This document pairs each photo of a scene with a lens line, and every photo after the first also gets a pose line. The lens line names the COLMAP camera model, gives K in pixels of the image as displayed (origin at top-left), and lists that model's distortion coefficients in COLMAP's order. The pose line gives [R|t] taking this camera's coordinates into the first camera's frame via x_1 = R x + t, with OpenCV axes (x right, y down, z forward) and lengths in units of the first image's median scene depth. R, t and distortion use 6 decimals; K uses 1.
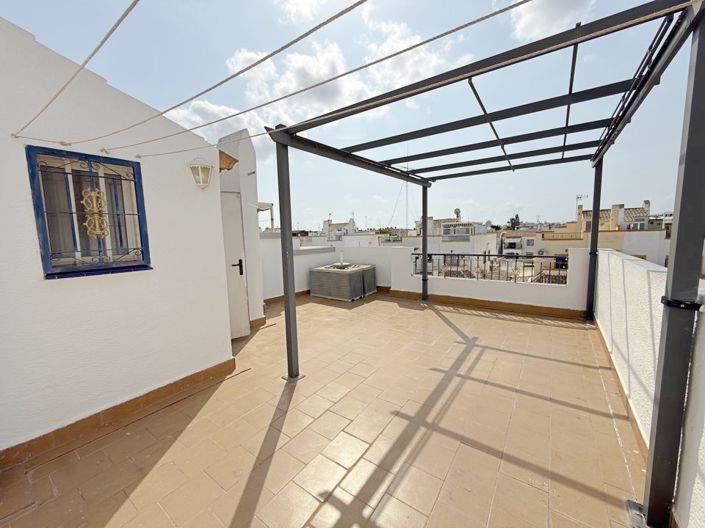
lens RADIAL K [[282.5, 0, 353.0], [0, 282.5, 265.1], [0, 0, 1]] dist [0.002435, -0.000626]
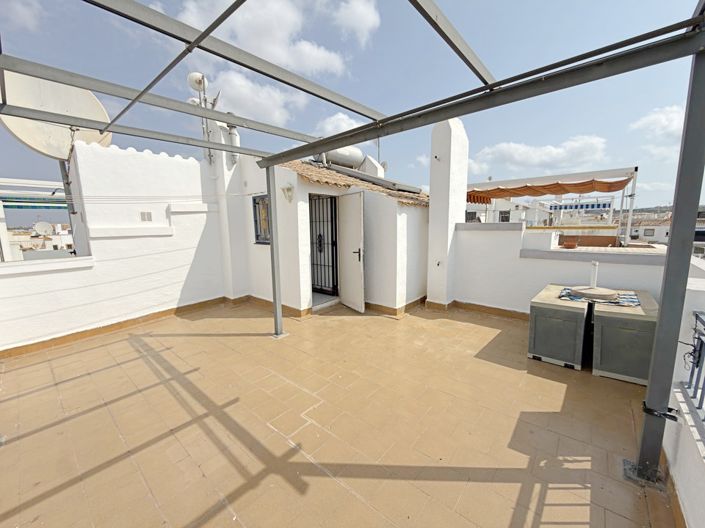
lens RADIAL K [[282.5, 0, 353.1], [0, 282.5, 268.5], [0, 0, 1]] dist [0.002435, -0.000626]
pose [[-0.088224, 0.188404, -0.978121, 0.952460], [-0.089822, 0.976445, 0.196182, -0.204085], [0.992043, 0.105165, -0.069223, 1.288436]]
